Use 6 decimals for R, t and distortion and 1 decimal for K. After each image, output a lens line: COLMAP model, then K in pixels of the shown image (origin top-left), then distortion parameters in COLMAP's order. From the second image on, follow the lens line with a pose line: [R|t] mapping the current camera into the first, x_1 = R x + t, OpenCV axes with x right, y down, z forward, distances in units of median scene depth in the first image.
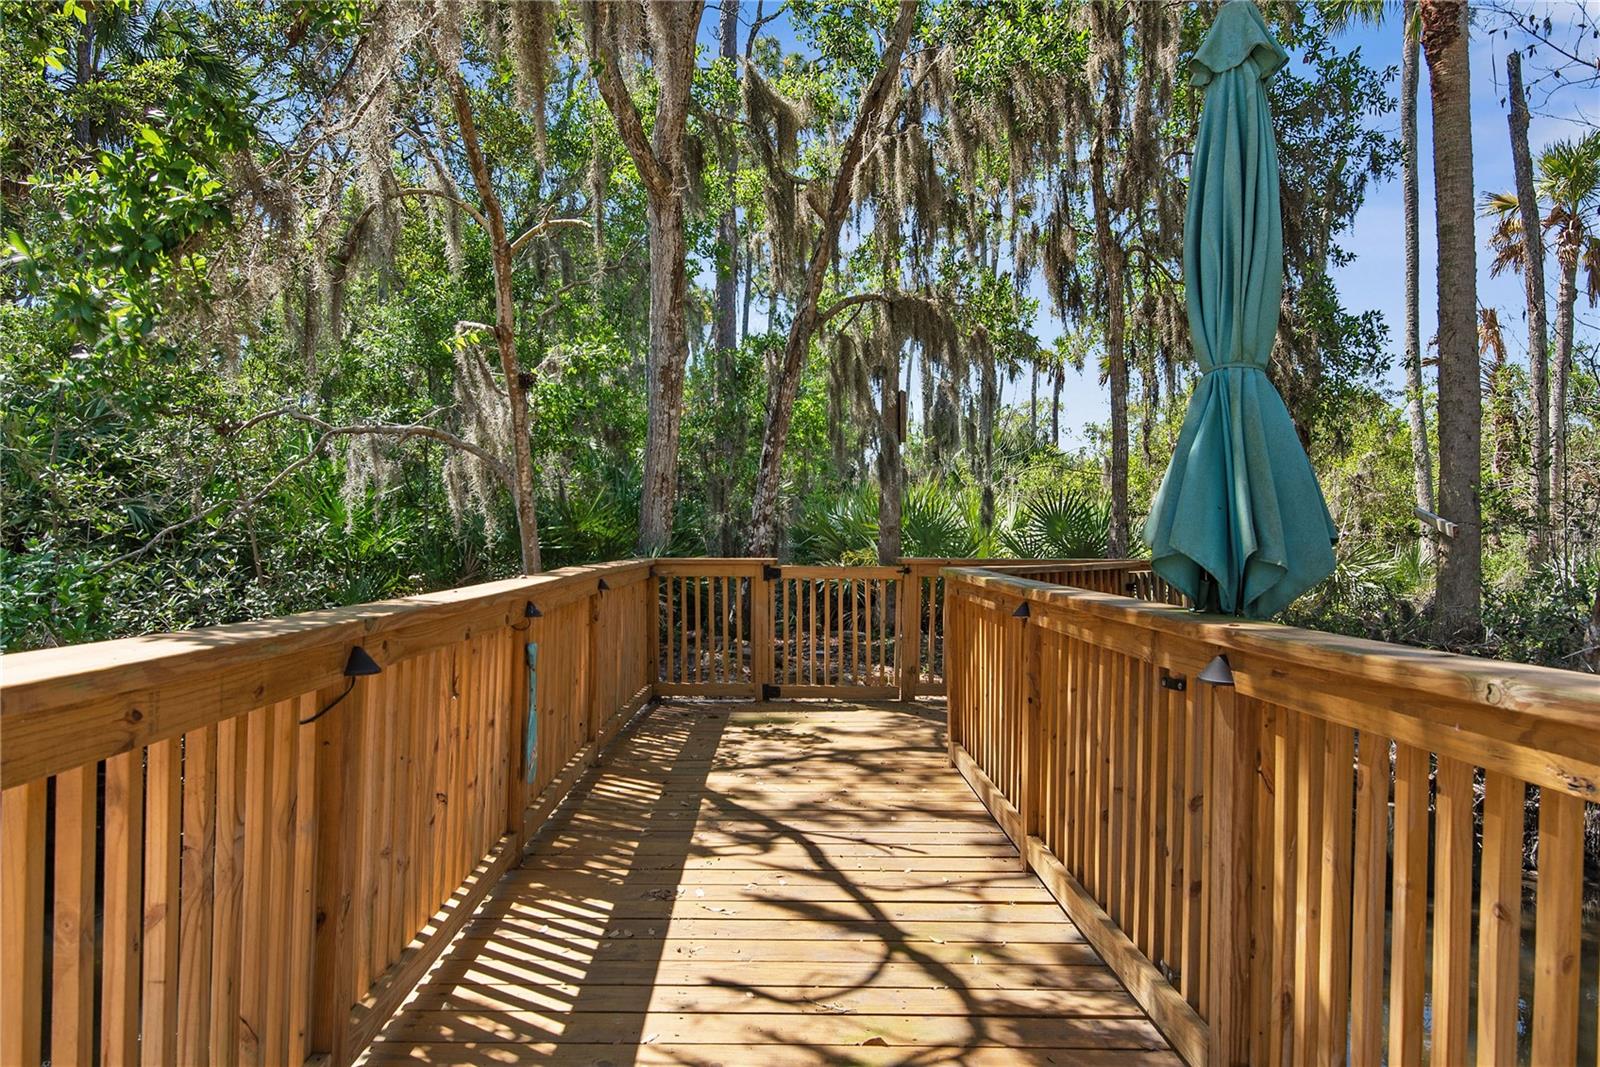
lens RADIAL K [[958.0, 0, 807.2], [0, 958.0, 538.5], [0, 0, 1]] dist [0.006965, -0.010789]
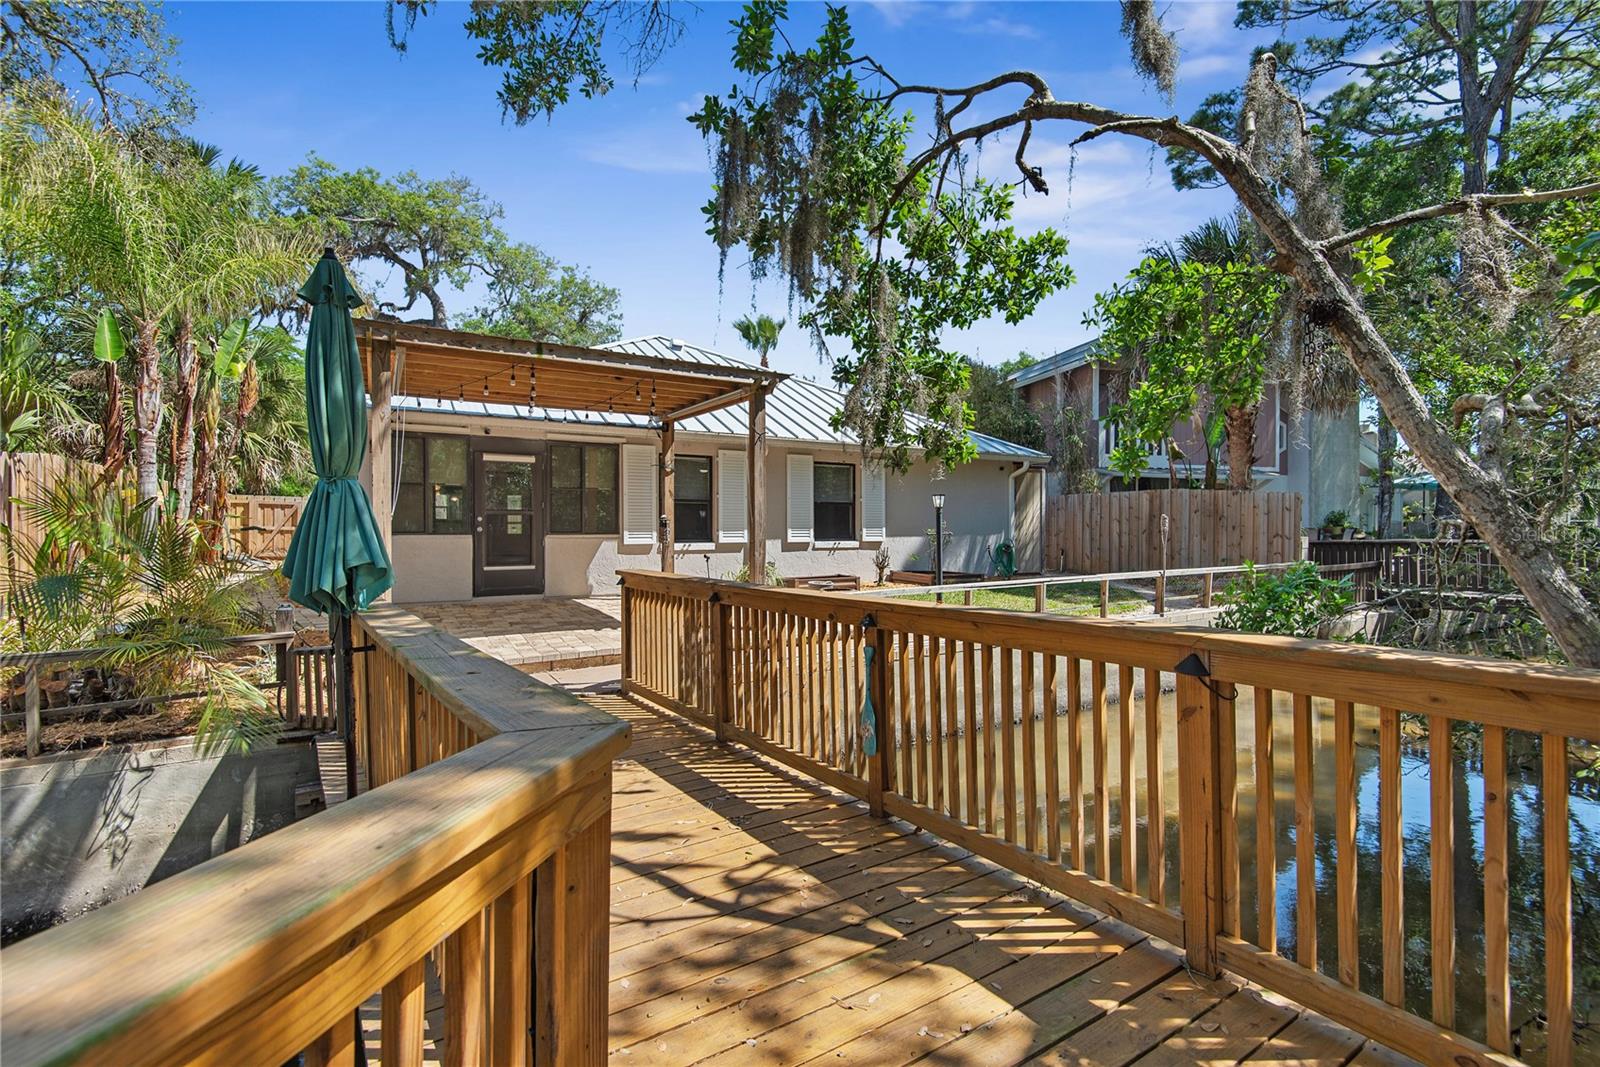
lens RADIAL K [[733.7, 0, 818.3], [0, 733.7, 523.7], [0, 0, 1]] dist [0.016062, -0.010926]
pose [[-0.827410, -0.002571, -0.561593, 0.398900], [-0.000734, 0.999994, -0.003496, -0.074113], [0.561598, -0.002480, -0.827406, 2.104531]]
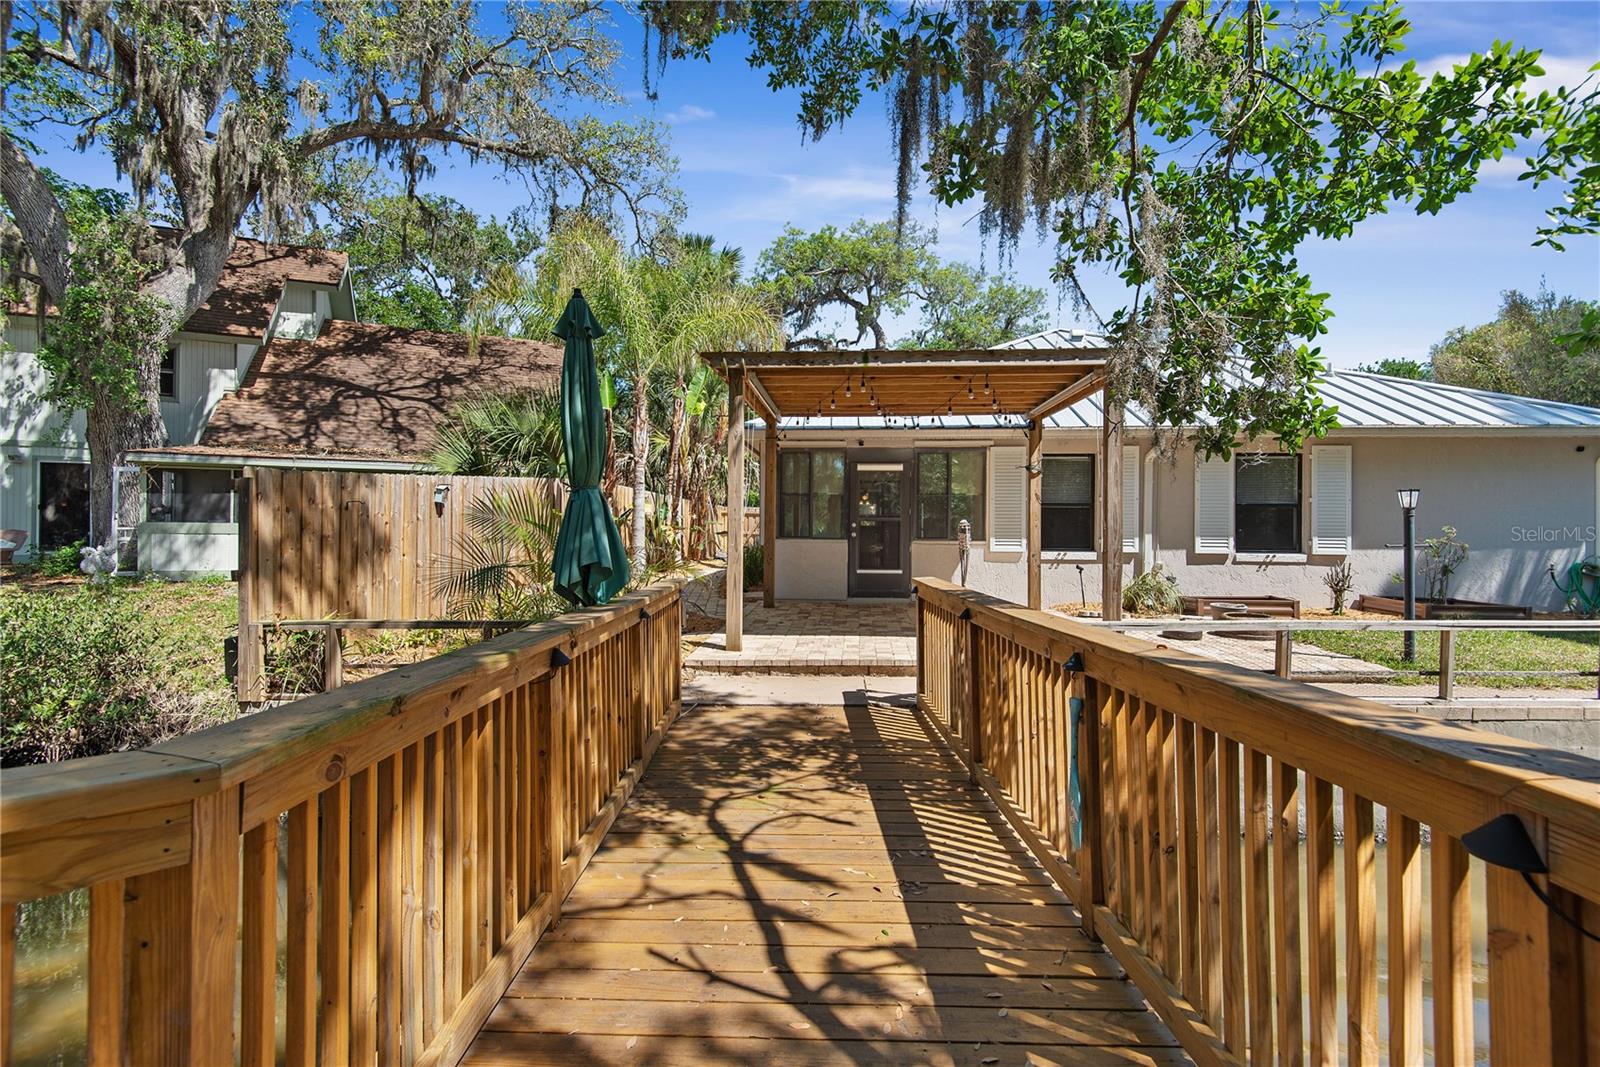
lens RADIAL K [[733.7, 0, 804.3], [0, 733.7, 524.1], [0, 0, 1]] dist [0.016062, -0.010926]
pose [[-0.999771, -0.006095, 0.020495, -0.034977], [-0.006316, 0.999922, -0.010744, -0.071476], [-0.020428, -0.010871, -0.999732, 2.040307]]
